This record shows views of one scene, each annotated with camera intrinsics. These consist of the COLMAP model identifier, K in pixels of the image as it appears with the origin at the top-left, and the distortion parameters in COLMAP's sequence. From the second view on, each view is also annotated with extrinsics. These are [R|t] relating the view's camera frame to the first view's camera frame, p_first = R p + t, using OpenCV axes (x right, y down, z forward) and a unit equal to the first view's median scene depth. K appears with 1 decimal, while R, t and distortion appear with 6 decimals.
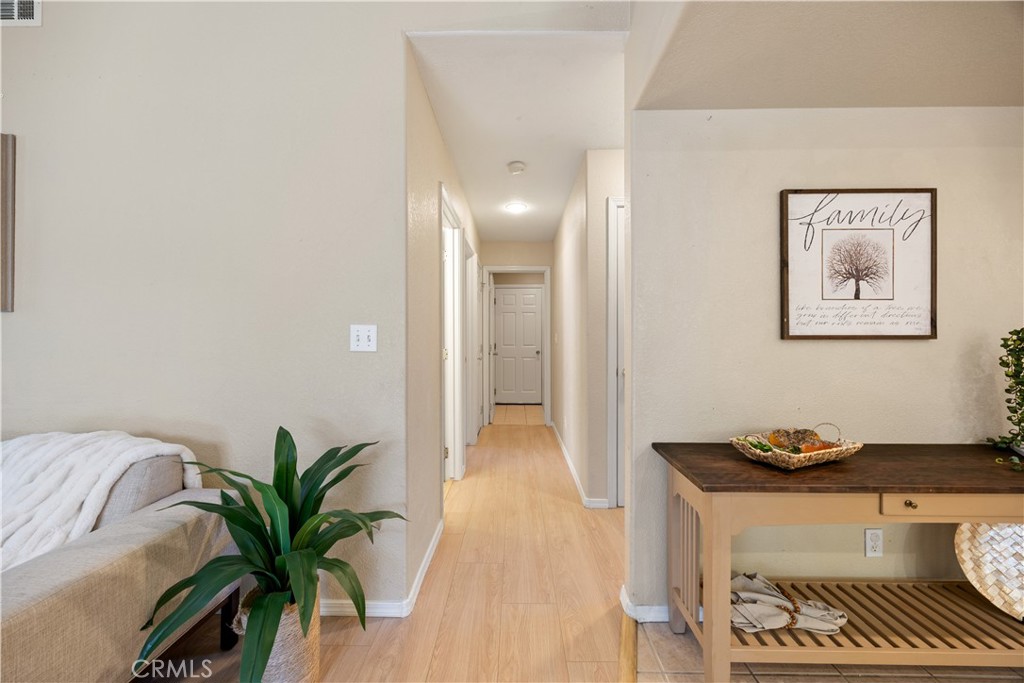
lens RADIAL K [[391.5, 0, 510.1], [0, 391.5, 339.9], [0, 0, 1]] dist [-0.000286, -0.000066]
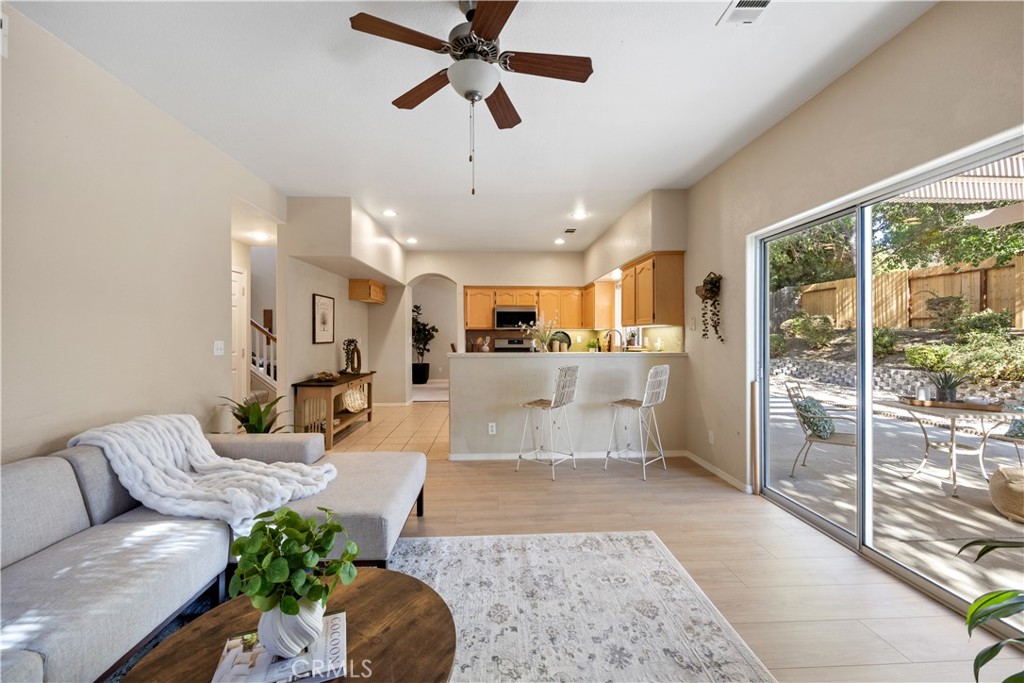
lens RADIAL K [[391.5, 0, 510.1], [0, 391.5, 339.9], [0, 0, 1]] dist [-0.000286, -0.000066]
pose [[-0.070811, -0.011115, 0.997428, -2.357403], [0.006171, 0.999914, 0.011581, -0.057962], [-0.997471, 0.006975, -0.070737, -0.265396]]
